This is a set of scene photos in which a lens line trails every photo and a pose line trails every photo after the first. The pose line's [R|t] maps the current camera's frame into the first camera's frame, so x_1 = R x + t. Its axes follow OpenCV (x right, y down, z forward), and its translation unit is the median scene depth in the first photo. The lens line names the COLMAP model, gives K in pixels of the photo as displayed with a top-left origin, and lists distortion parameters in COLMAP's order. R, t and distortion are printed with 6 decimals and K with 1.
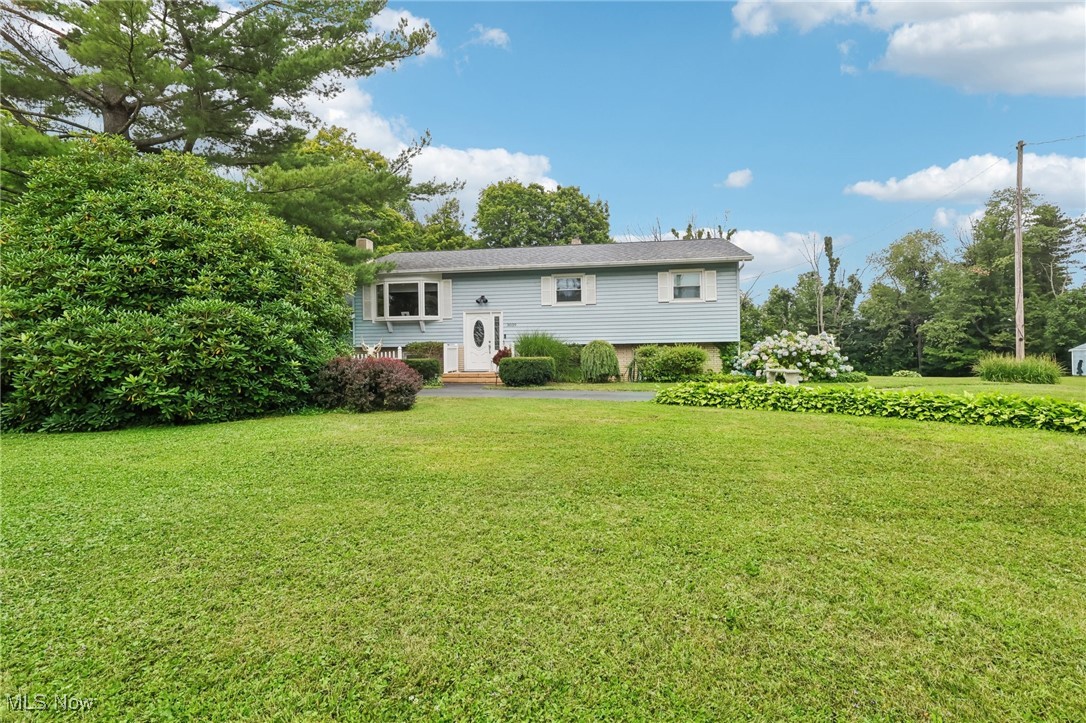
lens RADIAL K [[521.7, 0, 550.2], [0, 521.7, 354.3], [0, 0, 1]] dist [0.008132, 0.000787]
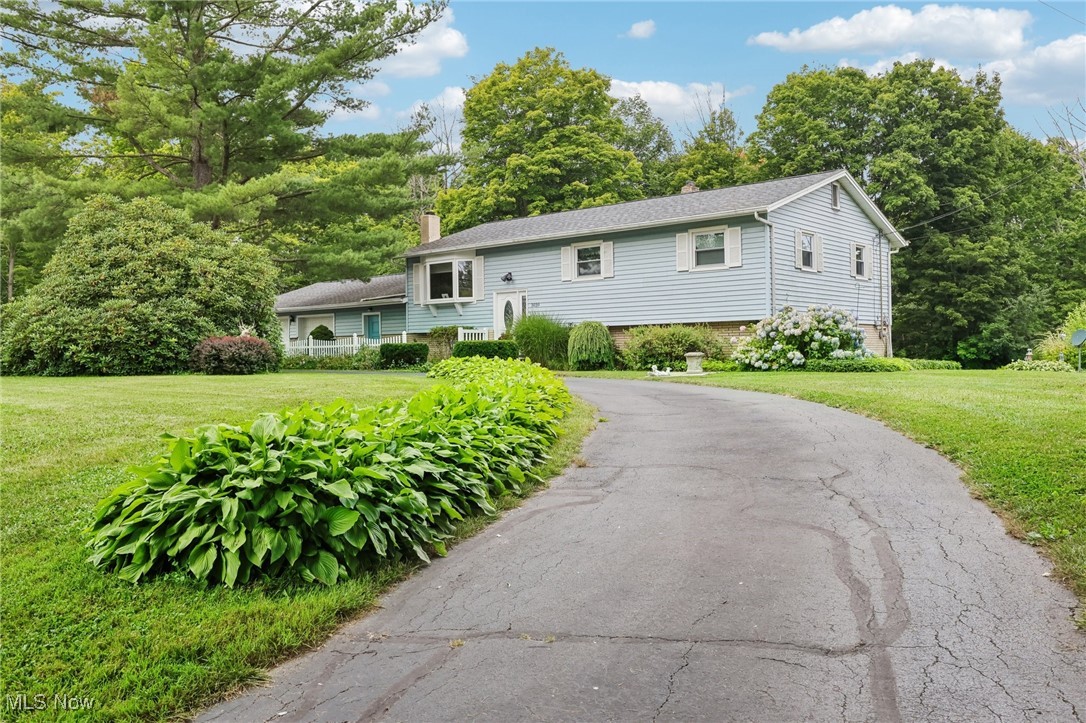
lens RADIAL K [[885.6, 0, 543.6], [0, 885.6, 345.9], [0, 0, 1]] dist [0.008569, 0.009138]
pose [[0.845457, -0.002283, -0.534039, 0.761773], [-0.000910, 0.999983, -0.005716, 0.020775], [0.534043, 0.005319, 0.845440, -0.244615]]
